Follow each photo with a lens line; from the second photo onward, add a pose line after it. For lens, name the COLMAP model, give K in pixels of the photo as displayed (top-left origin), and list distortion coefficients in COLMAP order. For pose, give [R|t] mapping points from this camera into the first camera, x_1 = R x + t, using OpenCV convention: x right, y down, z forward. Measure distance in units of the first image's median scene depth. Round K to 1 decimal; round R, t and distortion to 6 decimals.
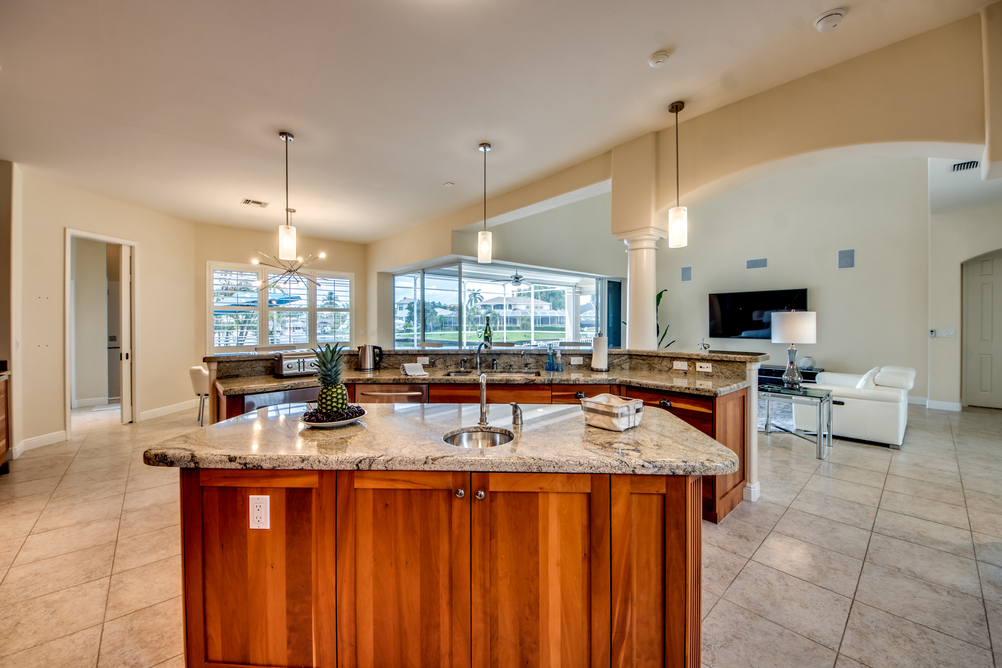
lens RADIAL K [[377.7, 0, 496.0], [0, 377.7, 321.8], [0, 0, 1]] dist [0.014425, -0.012384]
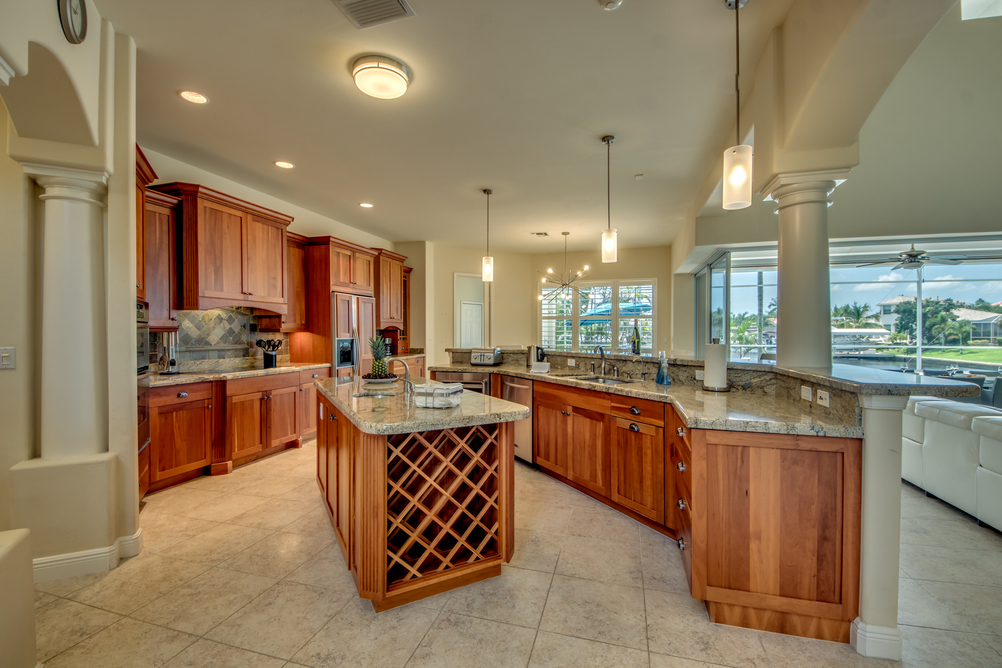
lens RADIAL K [[423.4, 0, 501.0], [0, 423.4, 334.0], [0, 0, 1]] dist [-0.000948, -0.012266]
pose [[0.522257, 0.007104, -0.852758, 0.339987], [-0.002049, 0.999973, 0.007076, 0.007194], [0.852785, -0.001948, 0.522258, 0.100984]]
